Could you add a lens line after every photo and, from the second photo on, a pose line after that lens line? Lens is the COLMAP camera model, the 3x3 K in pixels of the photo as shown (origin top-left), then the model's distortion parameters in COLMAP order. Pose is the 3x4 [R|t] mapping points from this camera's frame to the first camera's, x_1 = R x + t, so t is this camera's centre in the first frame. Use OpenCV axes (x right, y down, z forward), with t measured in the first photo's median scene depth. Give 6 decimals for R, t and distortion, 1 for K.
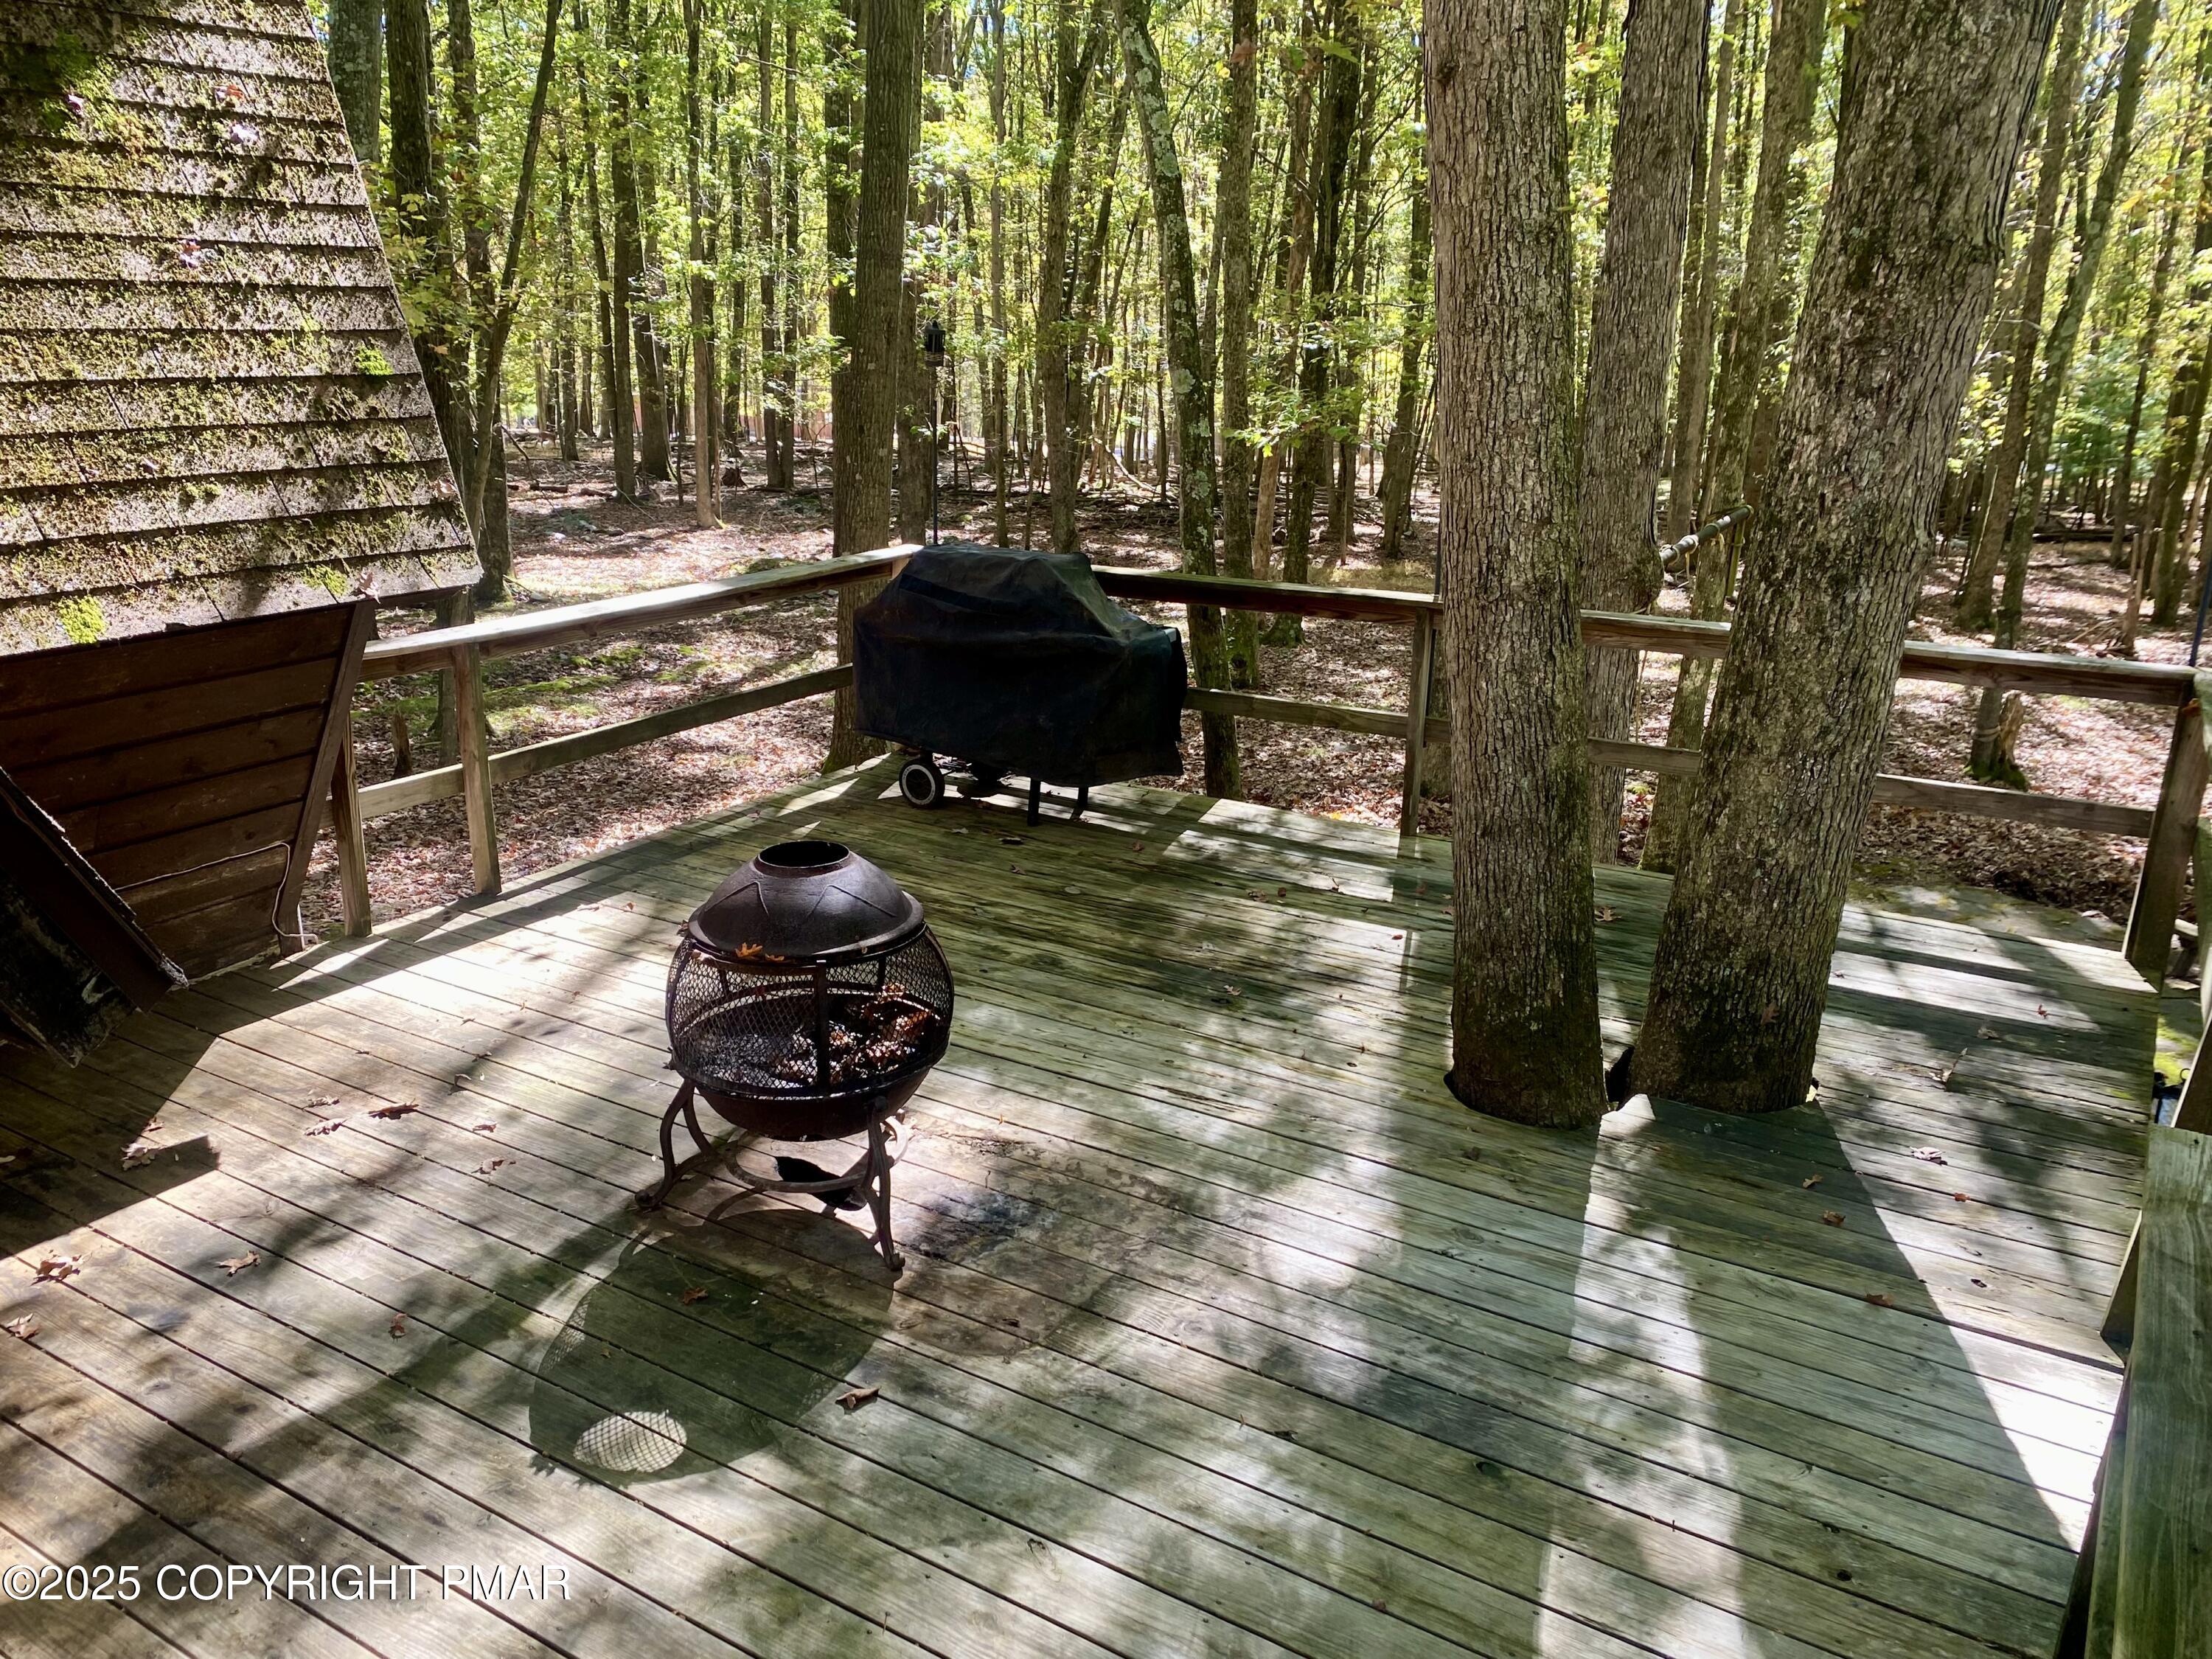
lens RADIAL K [[1688.0, 0, 1103.5], [0, 1688.0, 832.2], [0, 0, 1]] dist [0.065676, -0.080232]
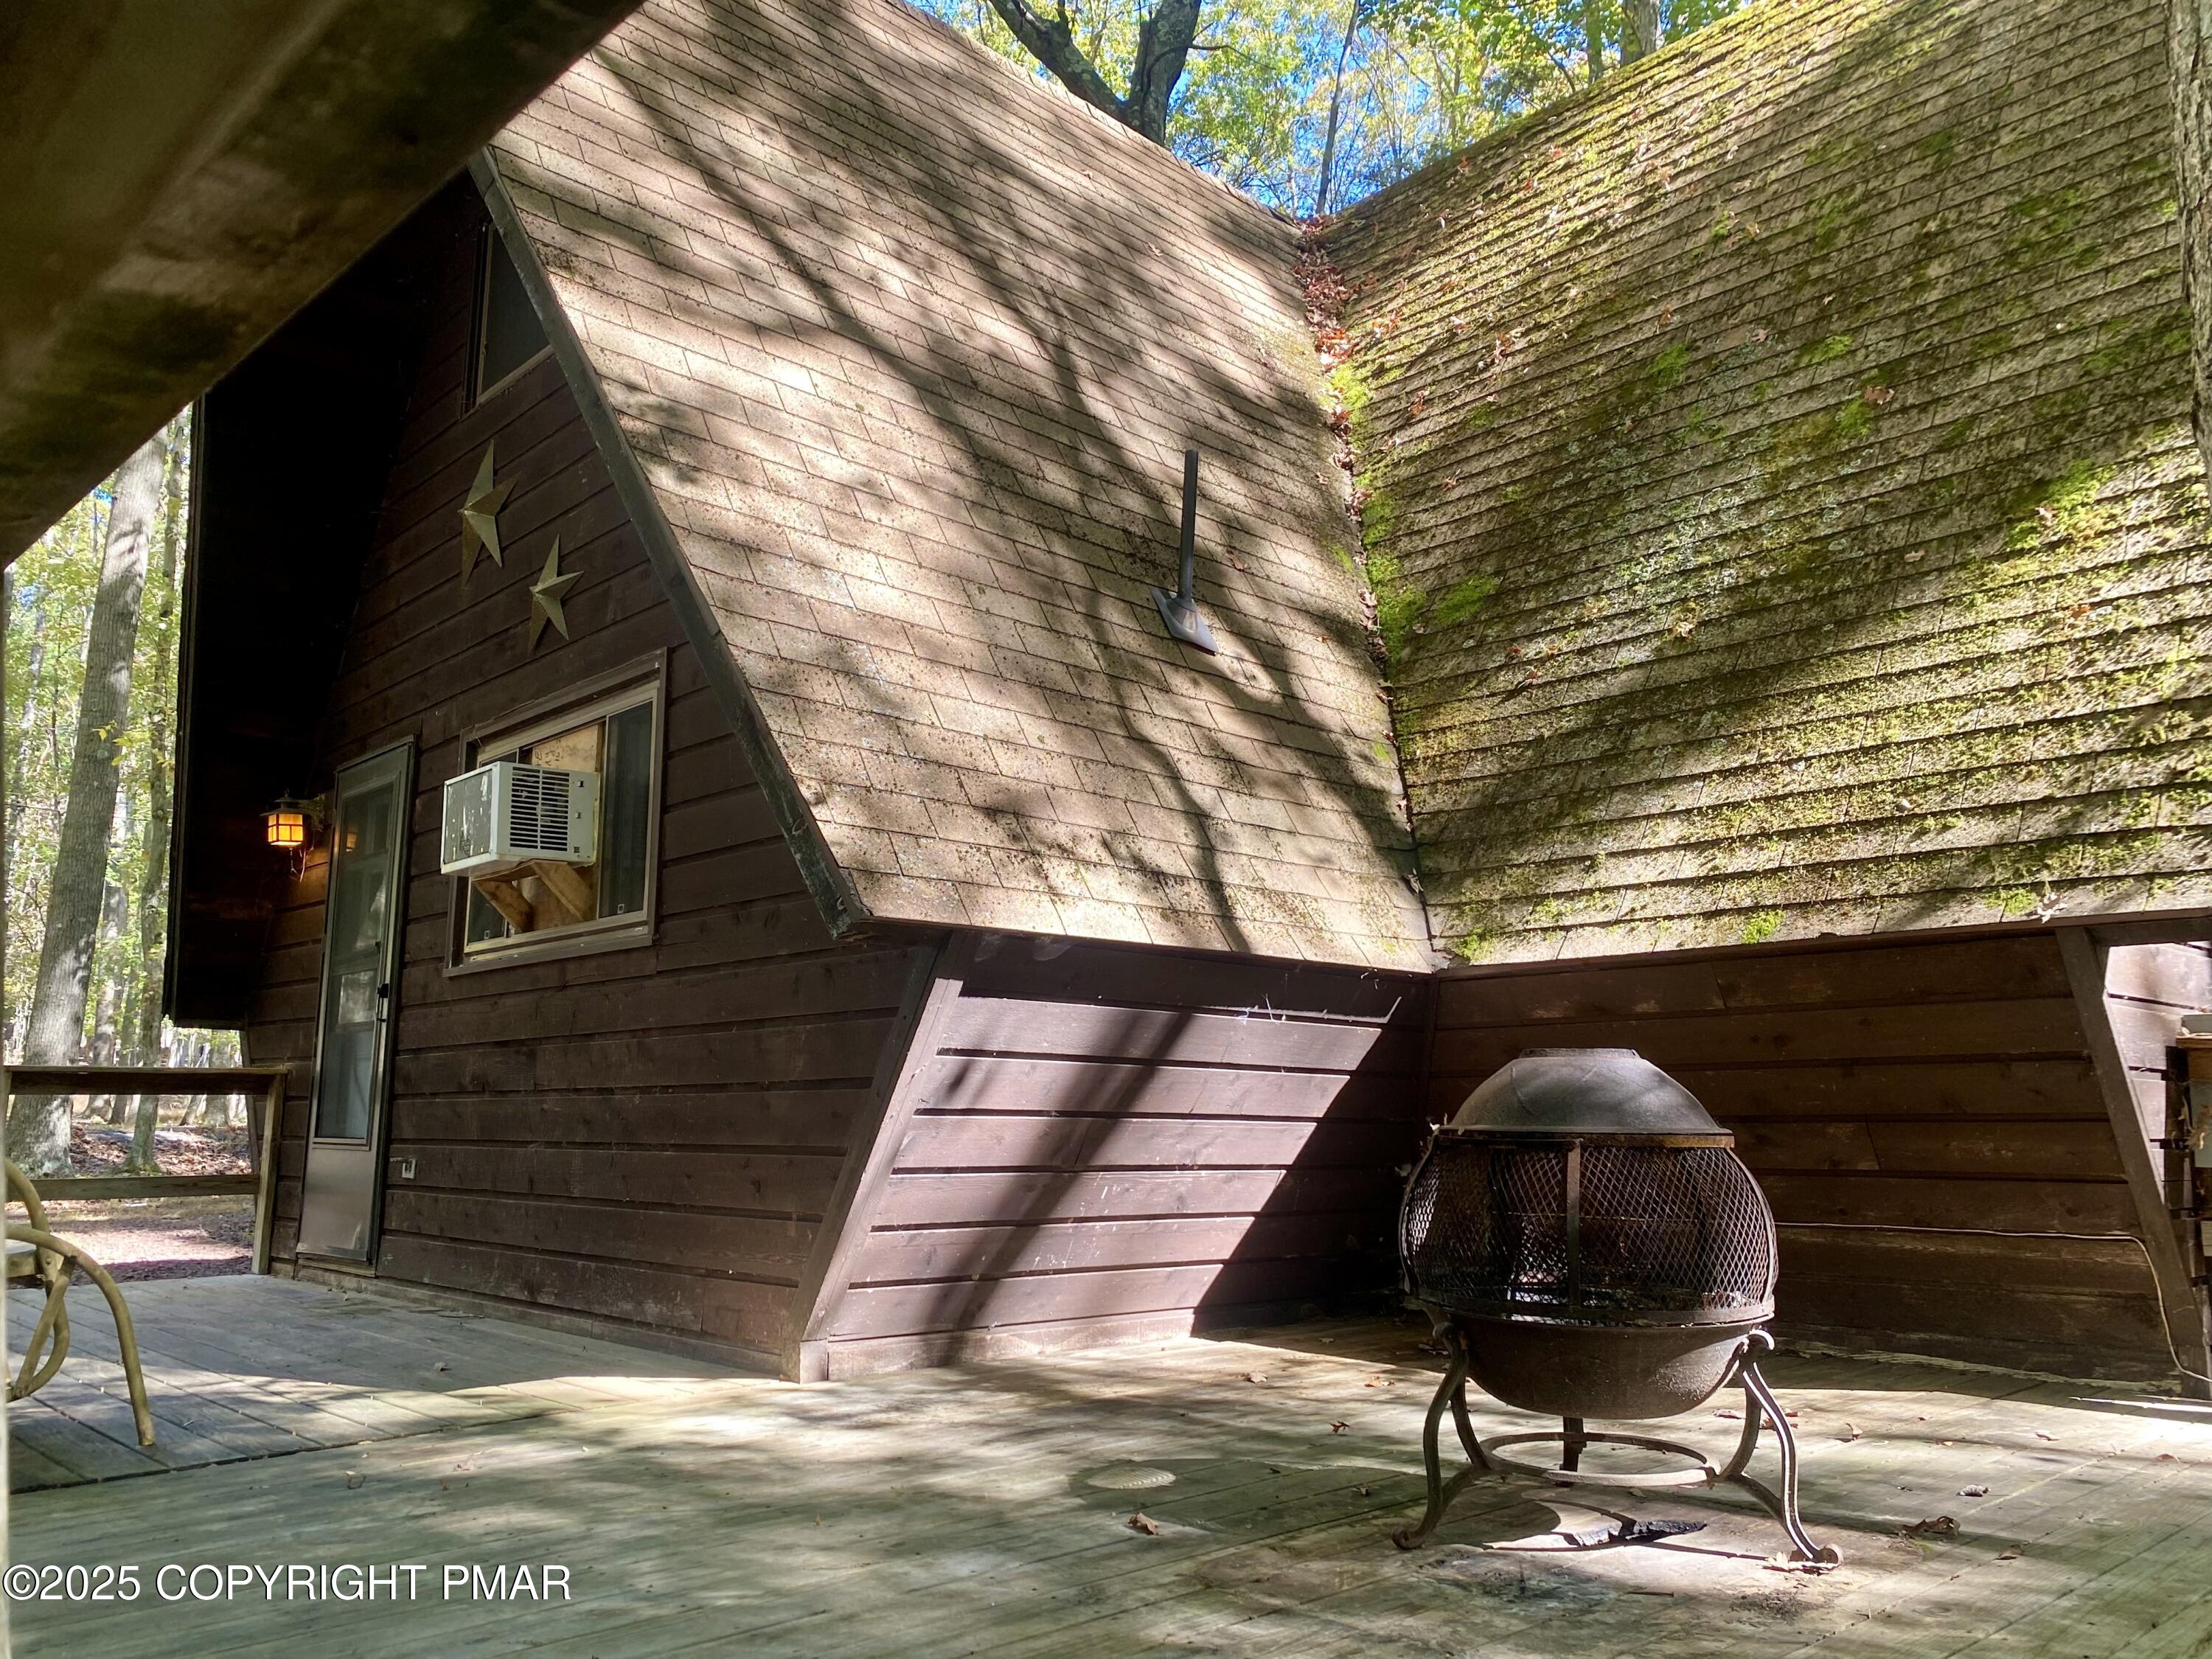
lens RADIAL K [[1688.0, 0, 1106.5], [0, 1688.0, 829.9], [0, 0, 1]] dist [0.065676, -0.080232]
pose [[-0.256215, -0.172415, -0.951119, 0.584437], [-0.289473, 0.952492, -0.094685, 0.048086], [0.922258, 0.251063, -0.293952, 0.836236]]
